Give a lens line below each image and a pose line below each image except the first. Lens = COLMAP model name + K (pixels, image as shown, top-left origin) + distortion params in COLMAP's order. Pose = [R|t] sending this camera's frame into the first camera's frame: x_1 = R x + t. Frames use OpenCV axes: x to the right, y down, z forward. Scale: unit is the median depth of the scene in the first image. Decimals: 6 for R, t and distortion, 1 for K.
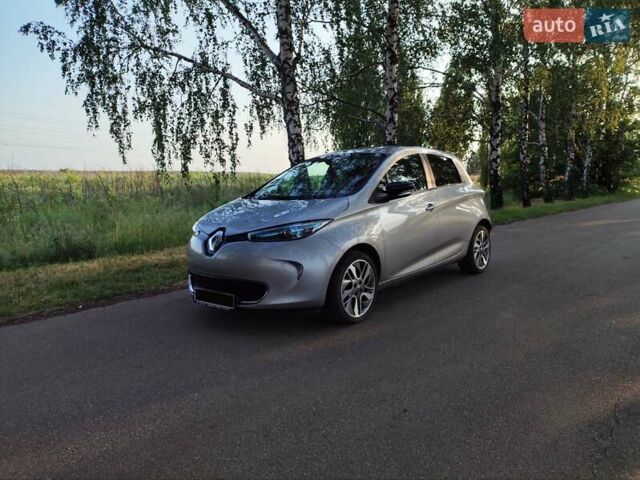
lens RADIAL K [[495.0, 0, 320.0], [0, 495.0, 240.0], [0, 0, 1]] dist [-0.001335, -0.006978]
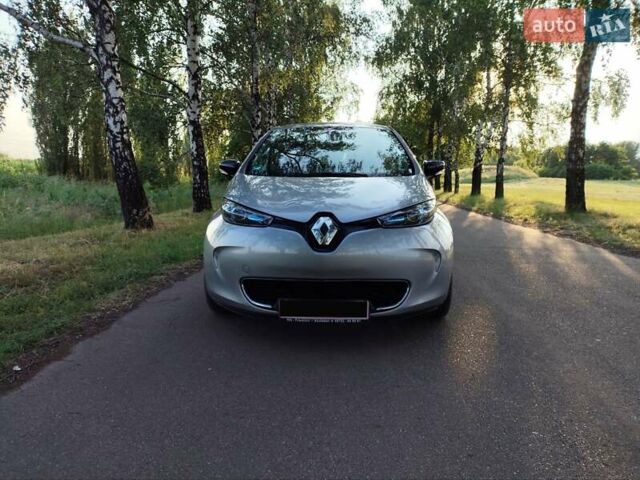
lens RADIAL K [[495.0, 0, 320.0], [0, 495.0, 240.0], [0, 0, 1]] dist [-0.001335, -0.006978]
pose [[0.781043, -0.042186, 0.623051, -0.689598], [0.033686, 0.999109, 0.025422, -0.001514], [-0.623568, 0.001132, 0.781768, 0.457867]]
